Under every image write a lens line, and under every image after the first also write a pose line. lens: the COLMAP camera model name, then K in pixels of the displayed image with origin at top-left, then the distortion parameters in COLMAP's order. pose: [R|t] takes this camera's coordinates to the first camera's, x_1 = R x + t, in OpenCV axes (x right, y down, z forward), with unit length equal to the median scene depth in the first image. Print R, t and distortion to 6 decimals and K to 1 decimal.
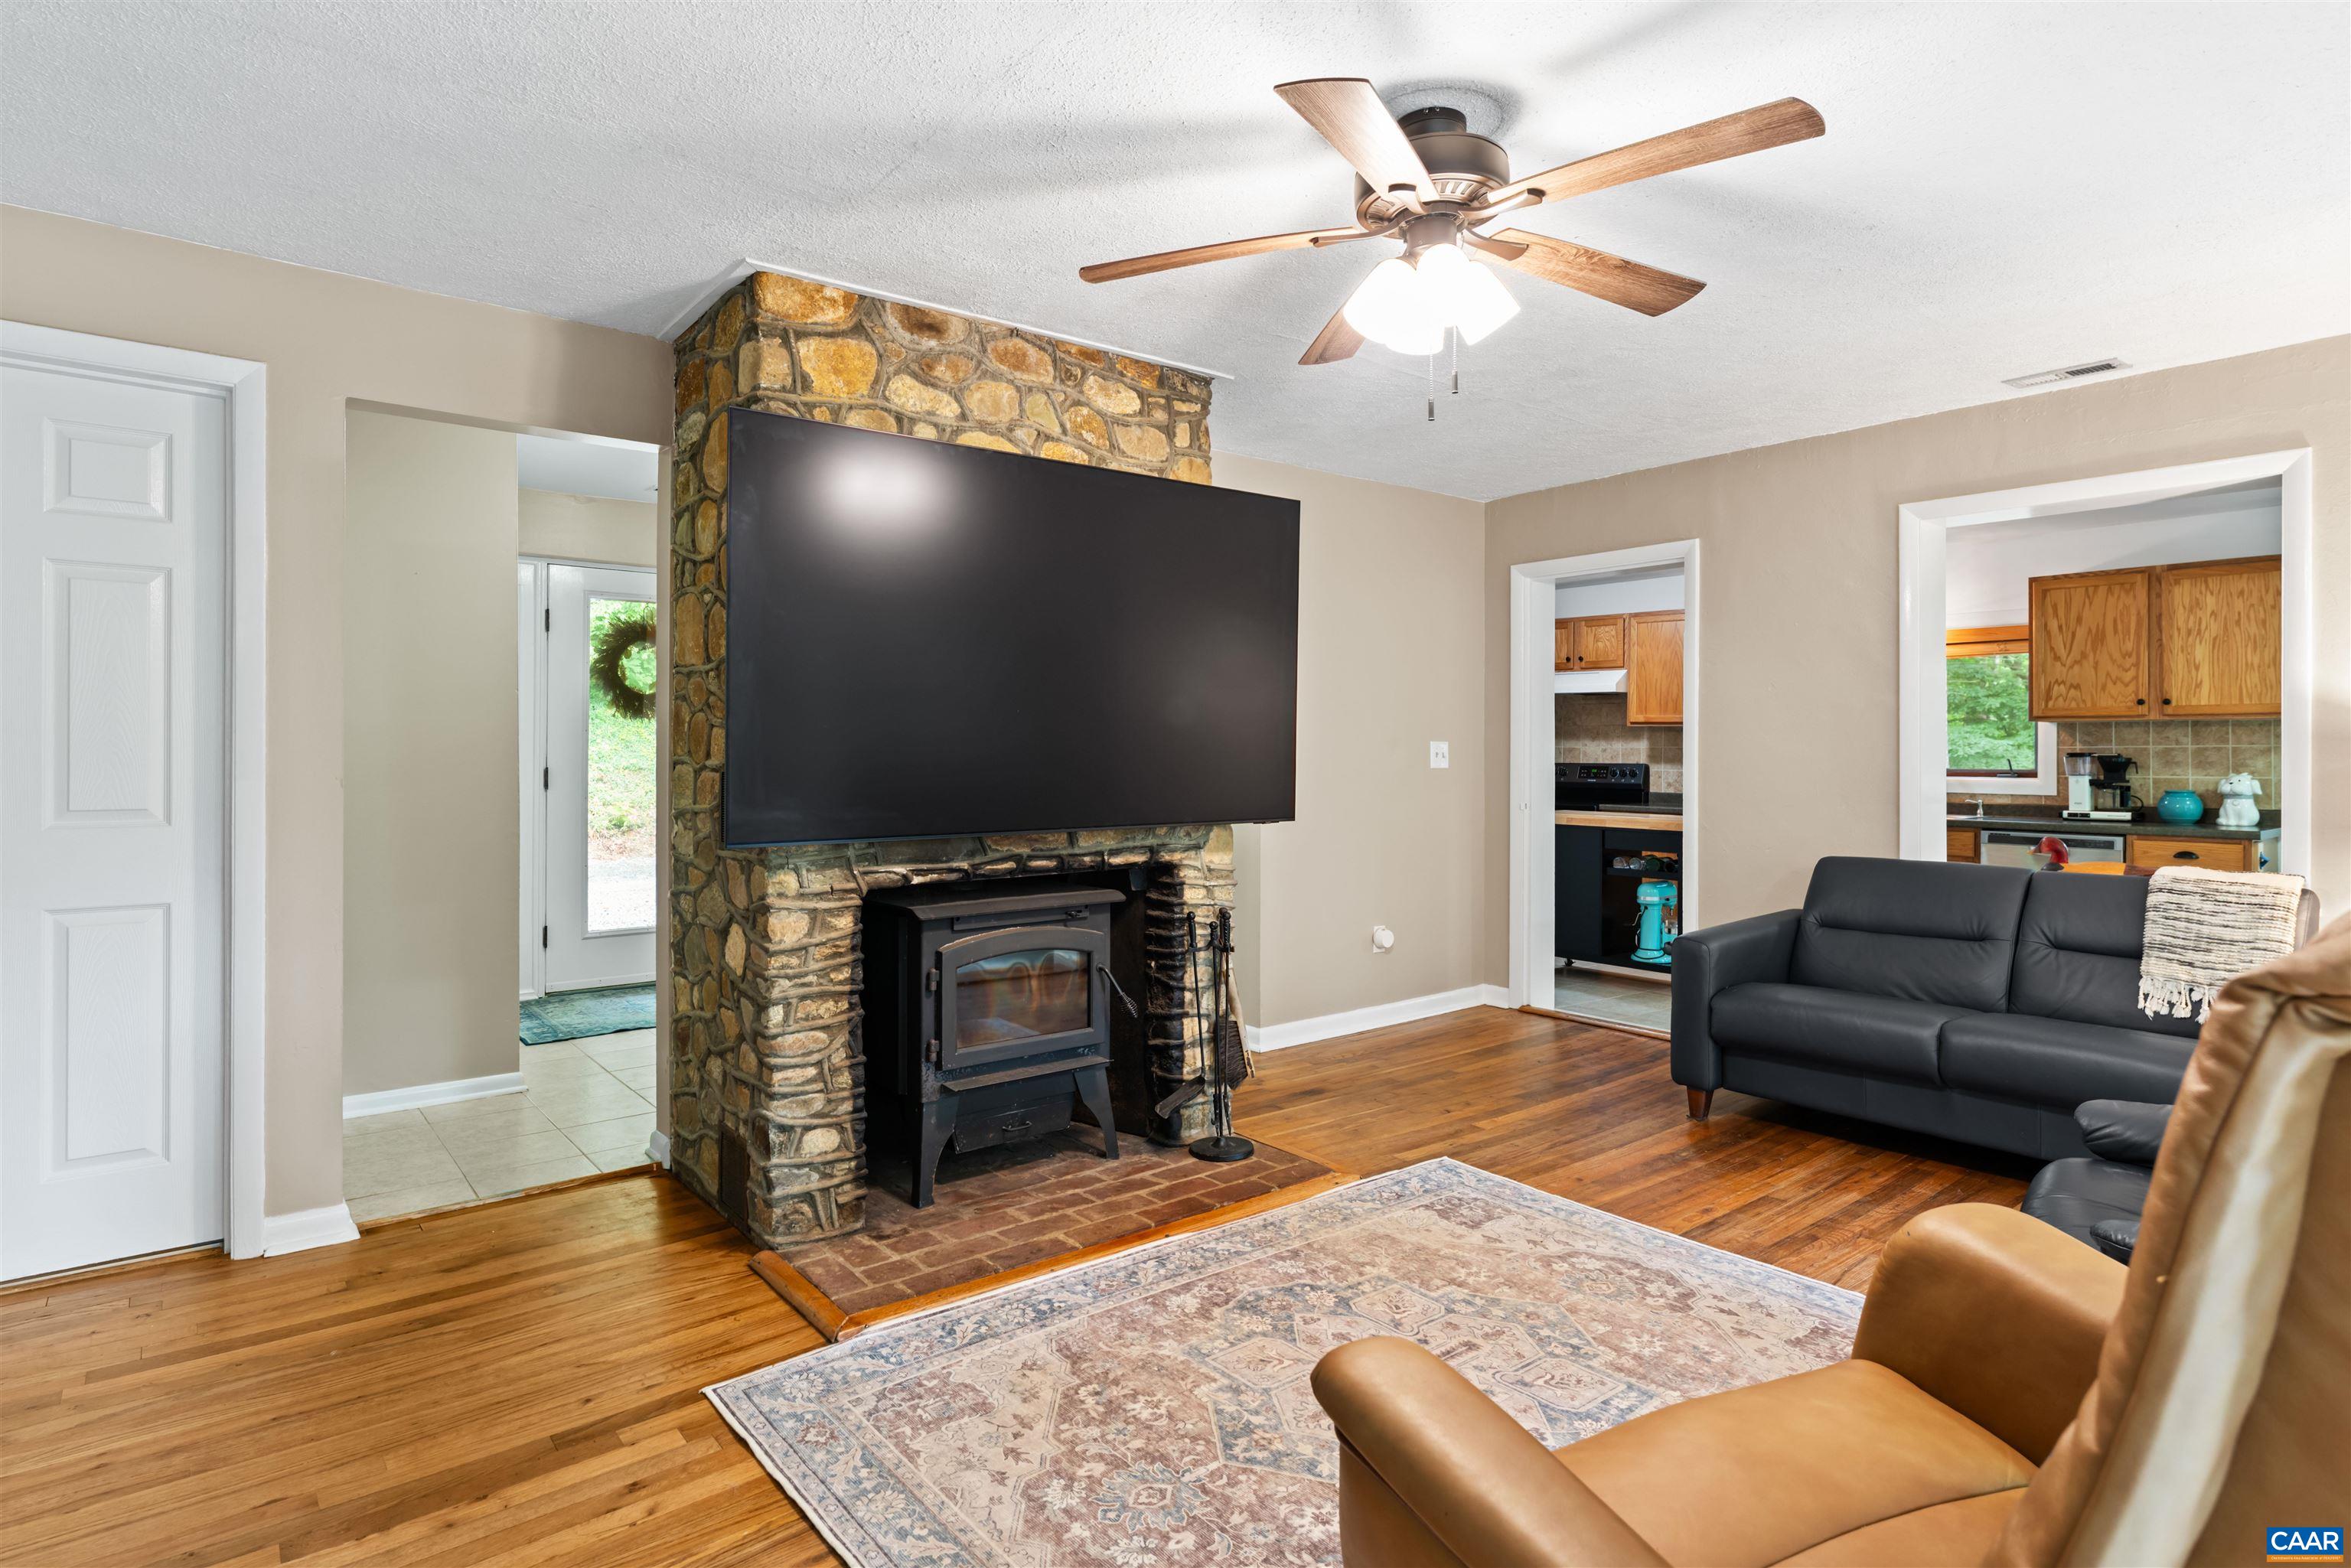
lens RADIAL K [[1225.1, 0, 1139.5], [0, 1225.1, 747.2], [0, 0, 1]] dist [-0.000090, -0.000418]
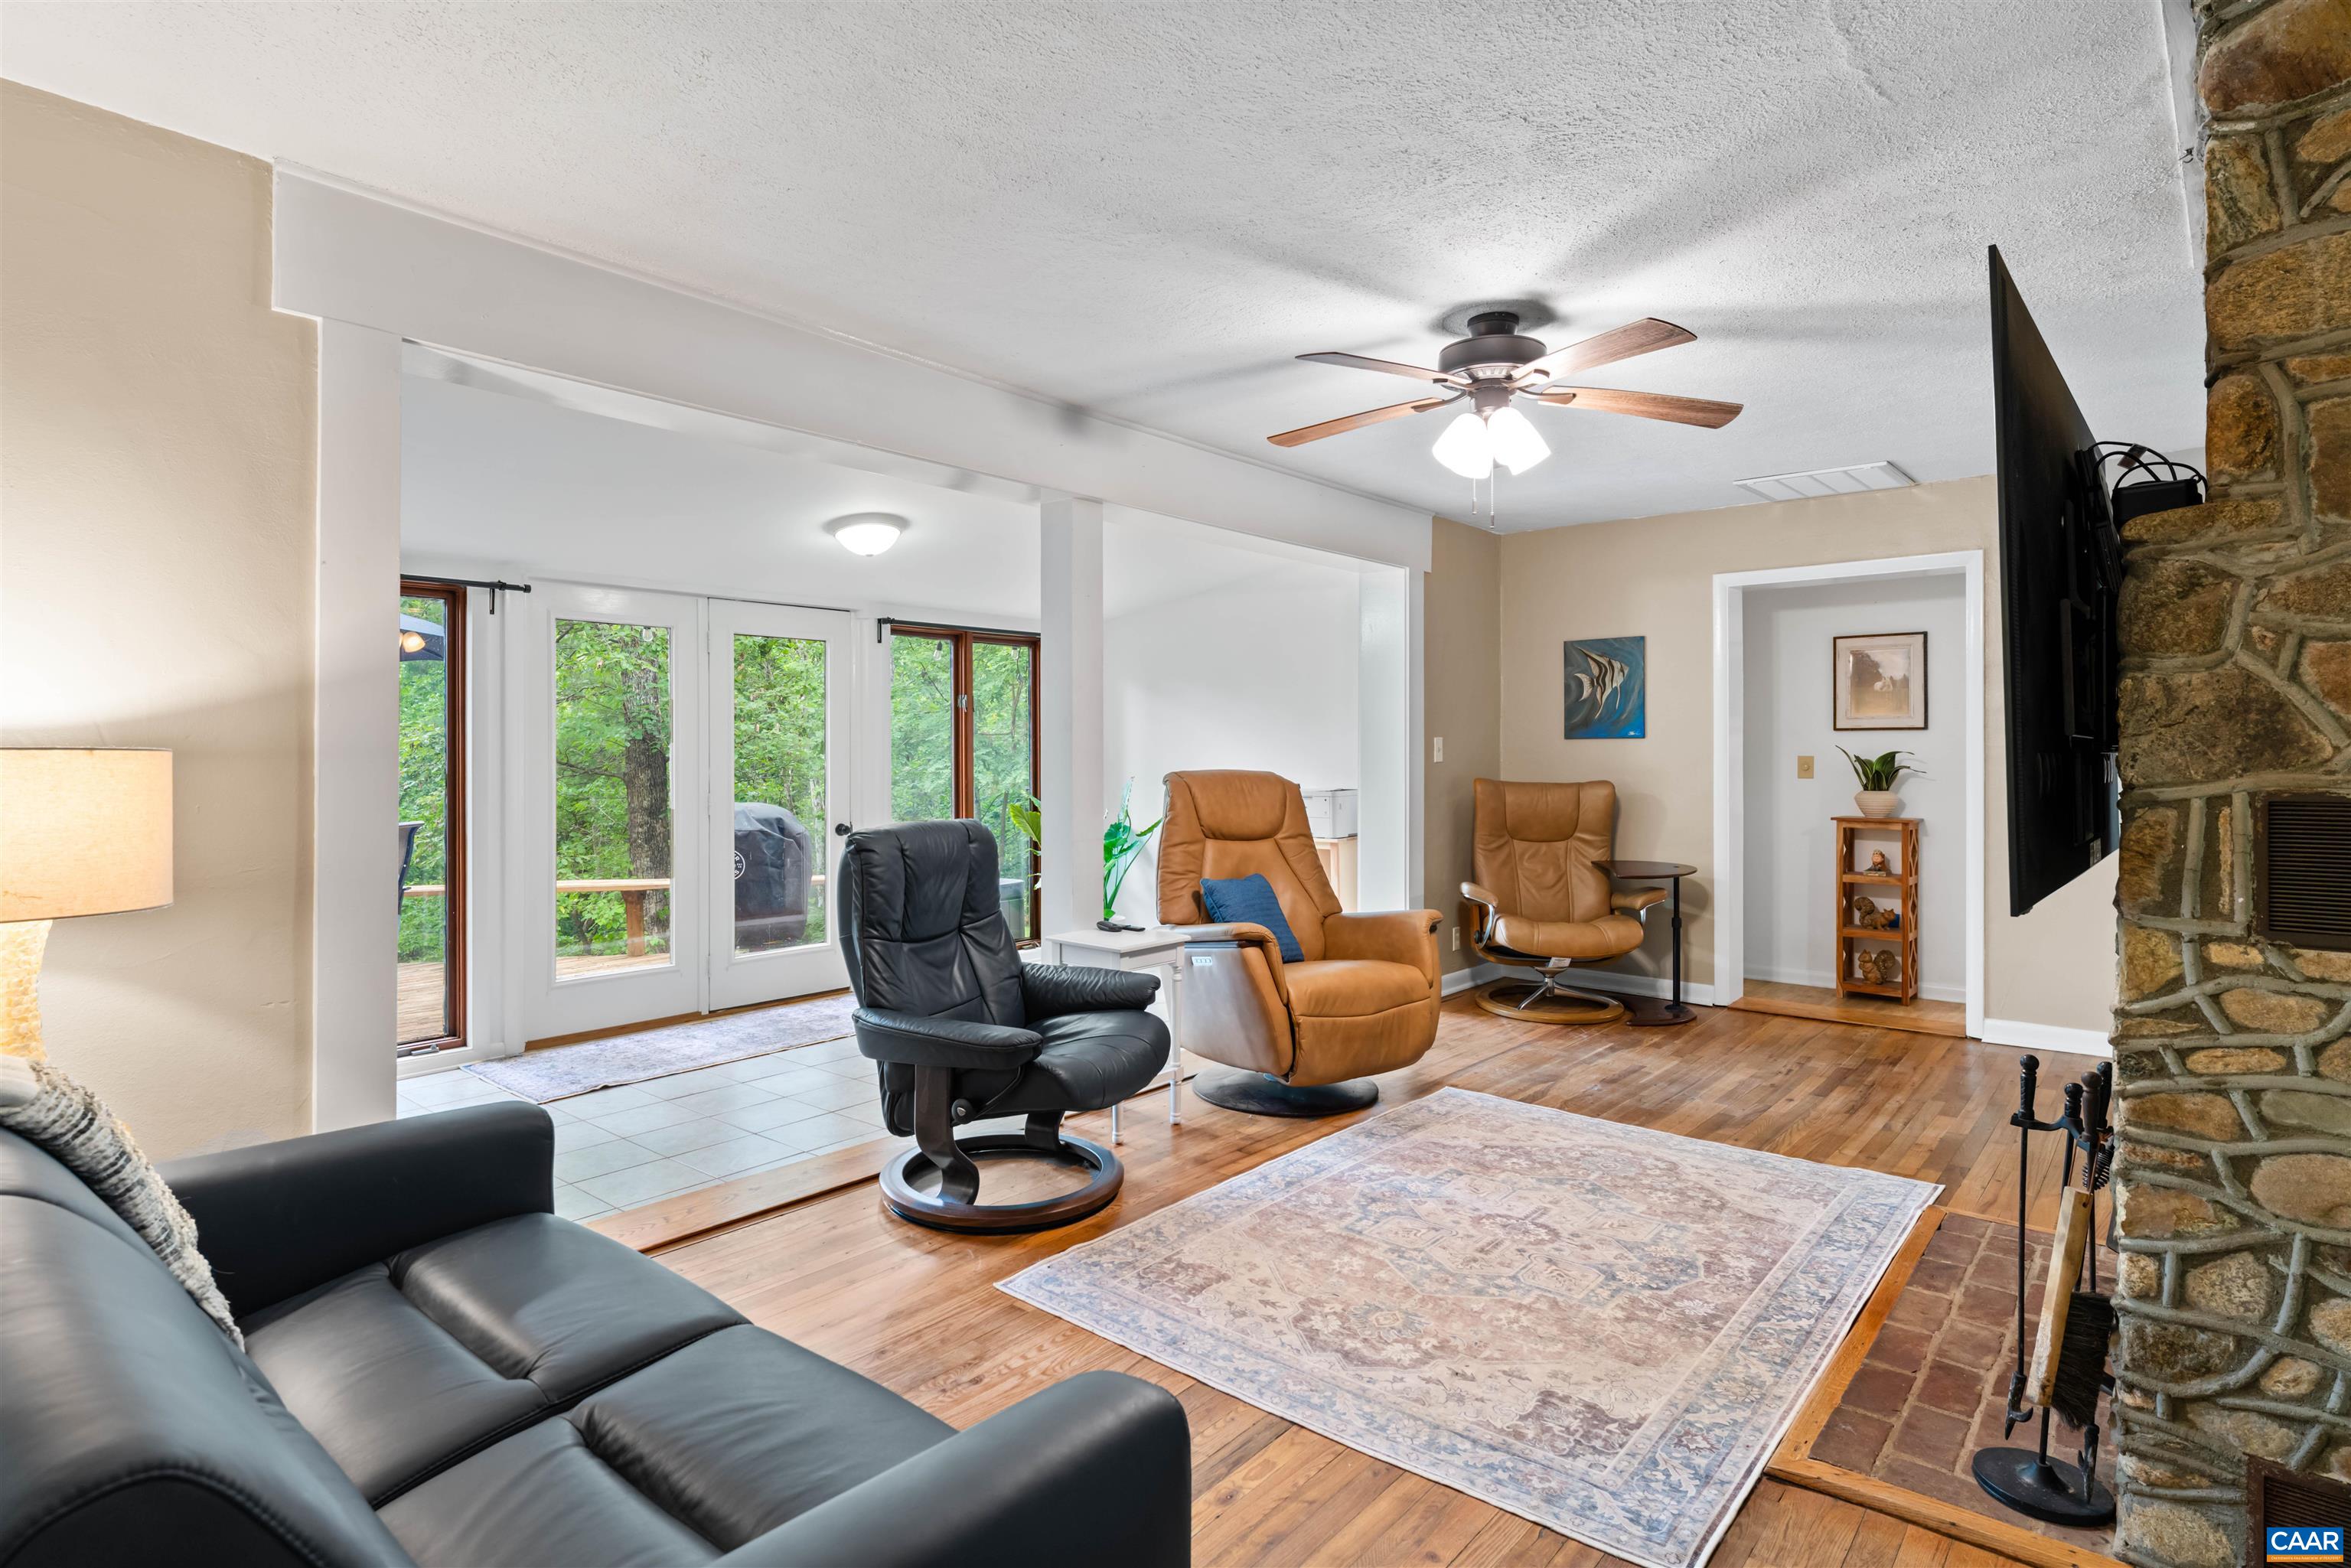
lens RADIAL K [[1210.2, 0, 1169.7], [0, 1210.2, 753.6], [0, 0, 1]] dist [-0.000572, -0.001410]
pose [[-0.978943, 0.000179, -0.204134, 0.638900], [0.000459, 0.999999, -0.001327, -0.002568], [0.204134, -0.001393, -0.978942, 1.646656]]
